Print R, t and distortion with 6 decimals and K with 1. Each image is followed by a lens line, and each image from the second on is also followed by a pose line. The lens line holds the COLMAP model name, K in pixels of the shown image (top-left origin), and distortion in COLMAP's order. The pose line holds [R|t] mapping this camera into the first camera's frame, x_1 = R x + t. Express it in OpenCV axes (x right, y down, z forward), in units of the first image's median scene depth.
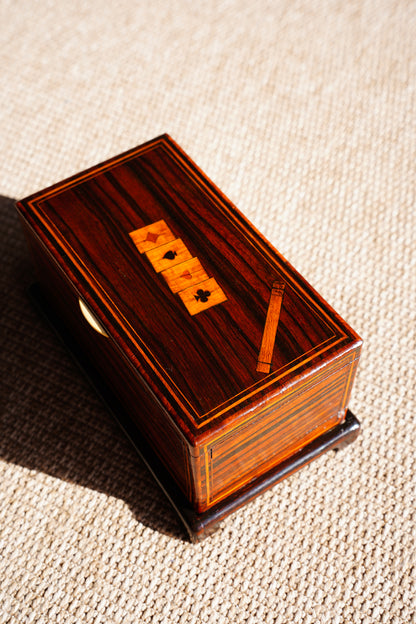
lens RADIAL K [[782.6, 0, 208.0], [0, 782.6, 312.0], [0, 0, 1]] dist [0.181133, 0.039353]
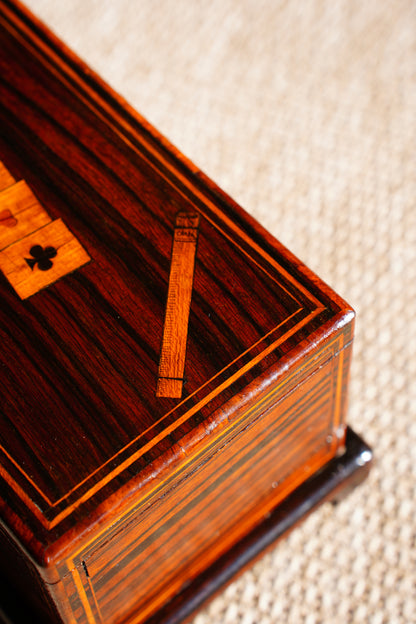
lens RADIAL K [[1243.6, 0, 208.0], [0, 1243.6, 312.0], [0, 0, 1]] dist [0.559684, 0.211194]
pose [[0.992386, -0.116607, 0.039668, 0.064090], [0.113016, 0.990108, 0.083151, -0.041311], [-0.048971, -0.078035, 0.995747, 0.170017]]
